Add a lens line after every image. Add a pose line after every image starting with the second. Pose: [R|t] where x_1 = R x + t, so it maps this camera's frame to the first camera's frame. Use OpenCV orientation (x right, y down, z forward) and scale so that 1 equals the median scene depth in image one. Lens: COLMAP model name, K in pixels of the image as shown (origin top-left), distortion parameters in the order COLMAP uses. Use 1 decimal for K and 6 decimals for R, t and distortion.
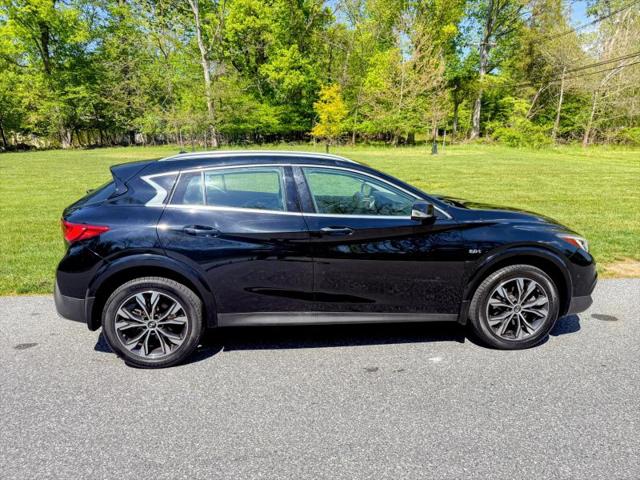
lens RADIAL K [[463.6, 0, 320.0], [0, 463.6, 240.0], [0, 0, 1]] dist [0.044175, -0.046535]
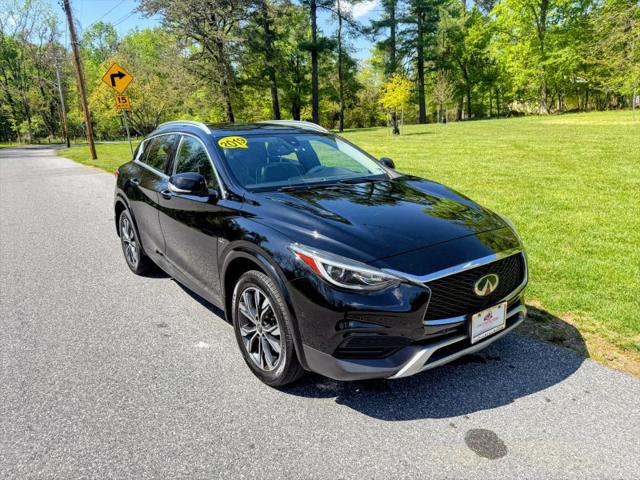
lens RADIAL K [[461.9, 0, 321.3], [0, 461.9, 240.5], [0, 0, 1]] dist [0.033334, -0.030986]
pose [[0.477232, 0.211239, -0.853011, 0.159095], [-0.148368, 0.976113, 0.158717, -0.018591], [0.866162, 0.050815, 0.497173, 0.103752]]
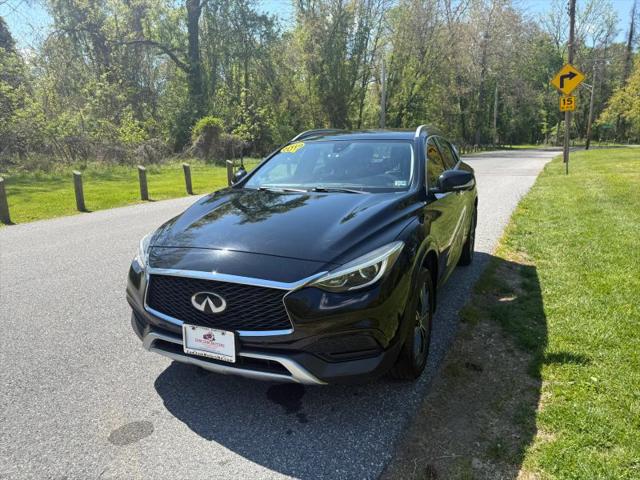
lens RADIAL K [[463.6, 0, 320.0], [0, 463.6, 240.0], [0, 0, 1]] dist [0.044175, -0.046535]
pose [[-0.558023, 0.195335, -0.806508, 0.154102], [-0.128266, 0.939916, 0.316394, -0.043472], [0.819853, 0.280003, -0.499440, 0.246666]]
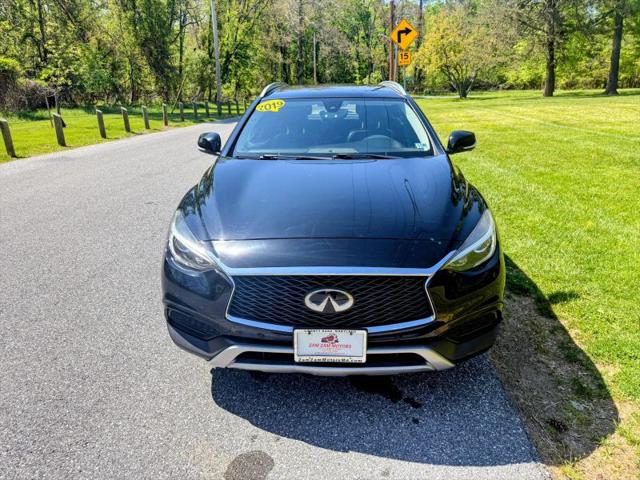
lens RADIAL K [[463.6, 0, 320.0], [0, 463.6, 240.0], [0, 0, 1]] dist [0.044175, -0.046535]
pose [[-0.197315, 0.320235, -0.926562, 0.164569], [-0.172226, 0.919120, 0.354339, -0.036725], [0.965093, 0.229494, -0.126203, 0.190723]]
